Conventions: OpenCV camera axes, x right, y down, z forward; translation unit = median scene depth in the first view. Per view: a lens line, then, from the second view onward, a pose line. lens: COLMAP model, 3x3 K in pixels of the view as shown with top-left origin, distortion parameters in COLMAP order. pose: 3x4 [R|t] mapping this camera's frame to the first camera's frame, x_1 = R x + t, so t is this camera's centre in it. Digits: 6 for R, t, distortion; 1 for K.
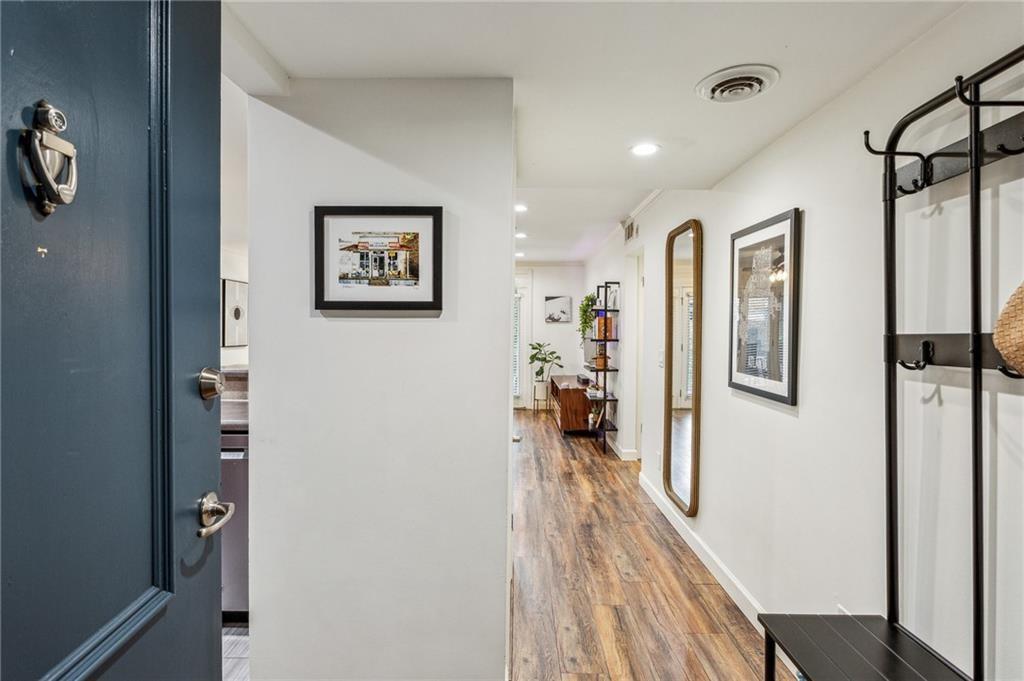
lens RADIAL K [[526.7, 0, 512.0], [0, 526.7, 340.5], [0, 0, 1]] dist [-0.003953, -0.000230]
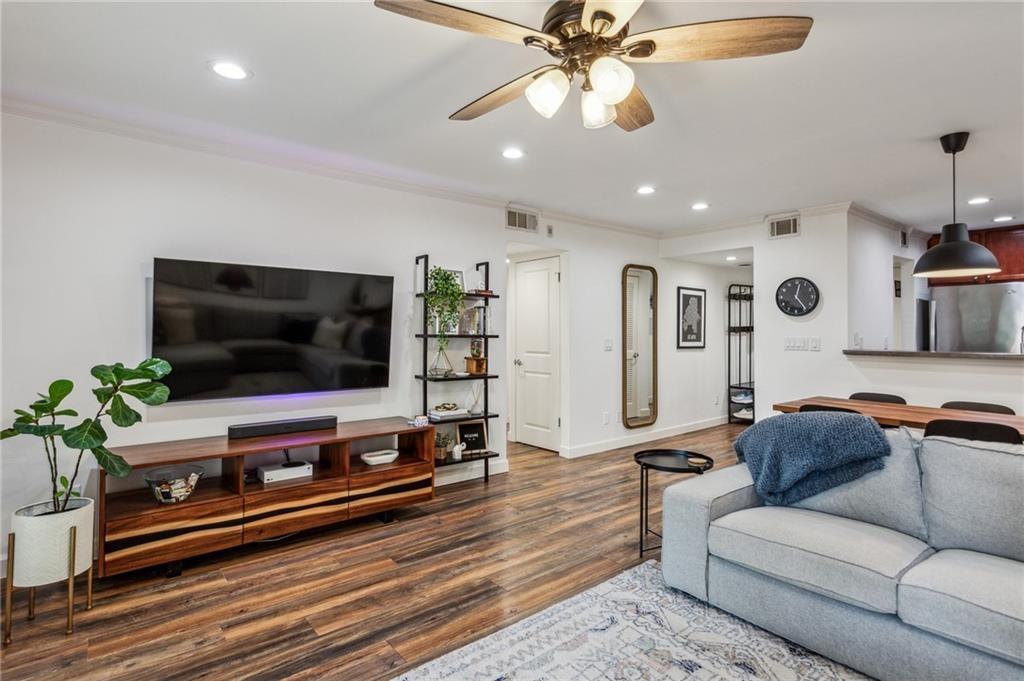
lens RADIAL K [[519.2, 0, 511.1], [0, 519.2, 323.6], [0, 0, 1]] dist [0.002419, 0.000712]
pose [[-0.643947, 0.005964, 0.765047, -0.403993], [0.011542, 0.999932, 0.001919, -0.018152], [-0.764983, 0.010066, -0.643972, 1.357939]]
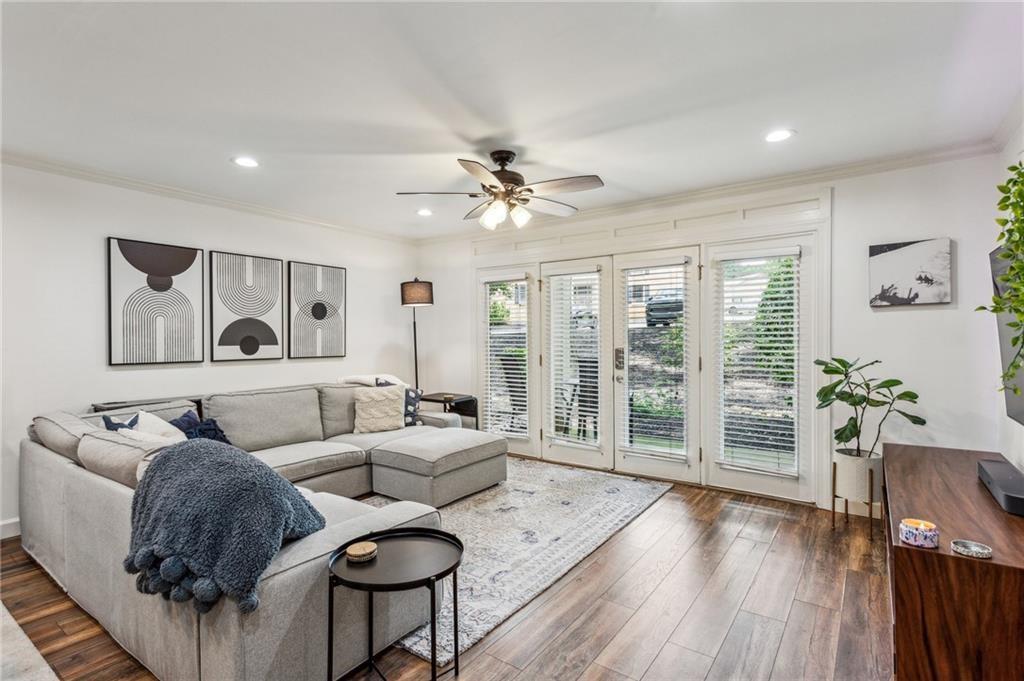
lens RADIAL K [[495.7, 0, 512.0], [0, 495.7, 340.5], [0, 0, 1]] dist [0.004904, 0.000404]
pose [[0.814599, -0.004931, -0.580004, 0.085809], [-0.005001, 0.999867, -0.015525, -0.001725], [0.580003, 0.015548, 0.814466, 0.733447]]
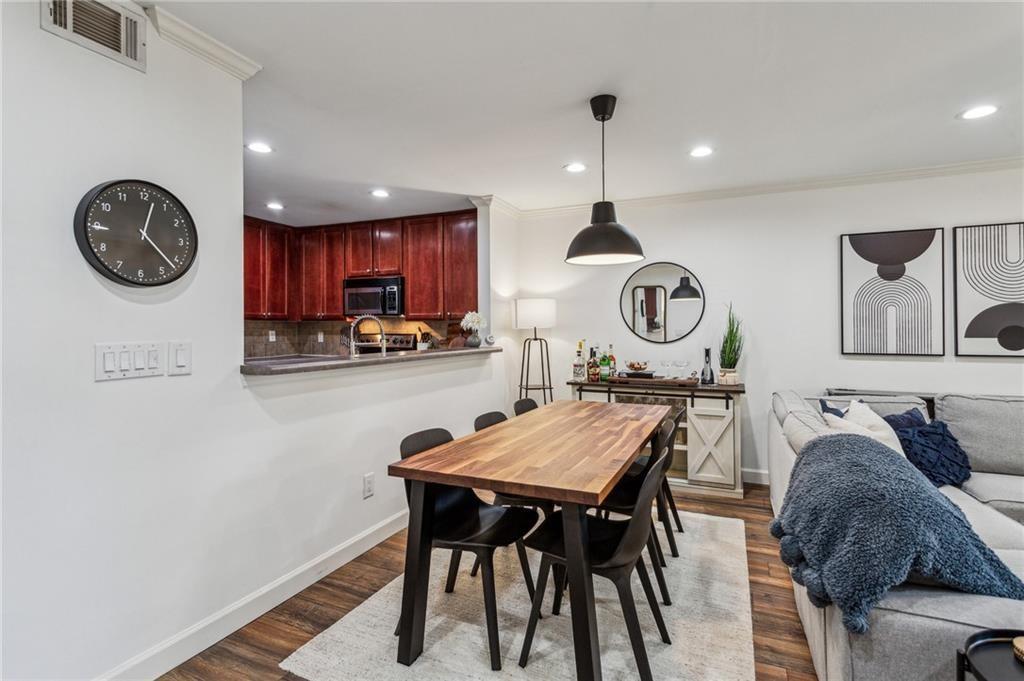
lens RADIAL K [[499.3, 0, 510.1], [0, 499.3, 321.6], [0, 0, 1]] dist [0.010134, 0.000260]
pose [[-0.402505, -0.018367, -0.915233, 0.108092], [-0.021199, 0.999718, -0.010739, -0.004416], [0.915172, 0.015080, -0.402781, 0.806456]]
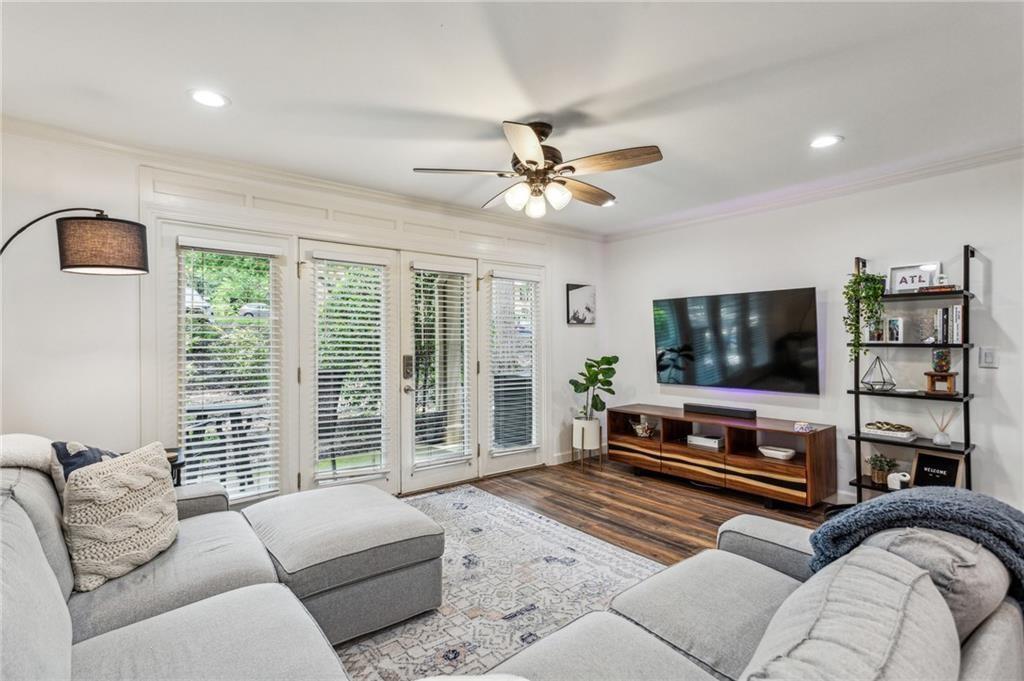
lens RADIAL K [[495.7, 0, 512.0], [0, 495.7, 340.5], [0, 0, 1]] dist [0.004904, 0.000404]
pose [[0.775457, -0.001991, 0.631397, -0.516851], [0.022399, 0.999452, -0.024358, -0.002695], [-0.631003, 0.033032, 0.775077, 0.823887]]
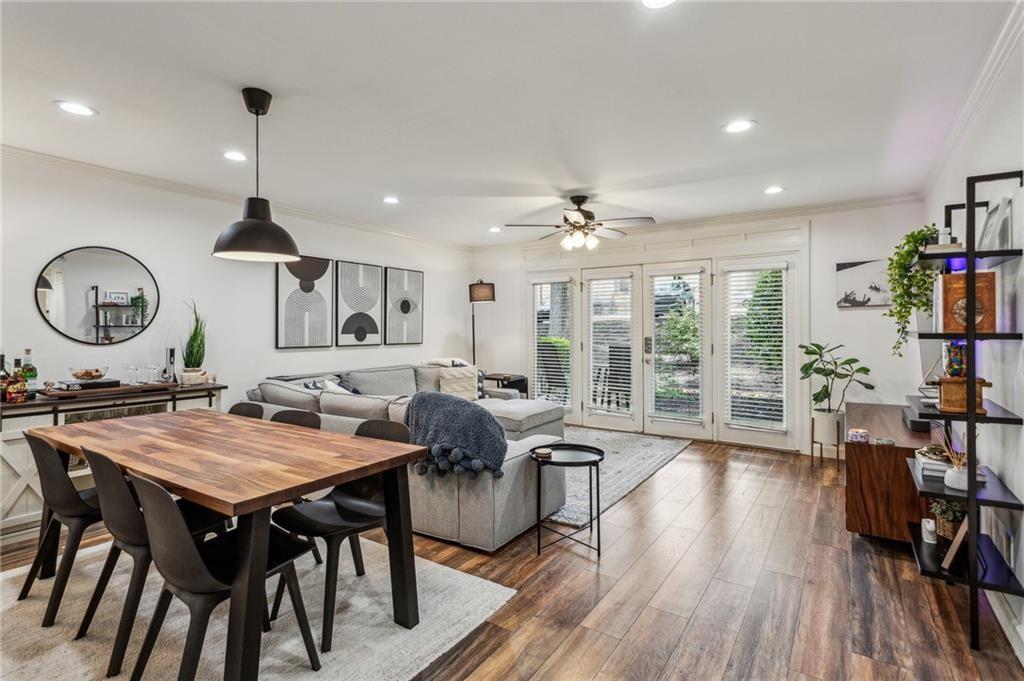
lens RADIAL K [[497.3, 0, 508.0], [0, 497.3, 324.8], [0, 0, 1]] dist [0.001569, 0.000503]
pose [[0.831083, -0.010264, -0.556053, 0.094397], [-0.007336, 0.999540, -0.029415, 0.004077], [0.556100, 0.028526, 0.830626, 0.491385]]
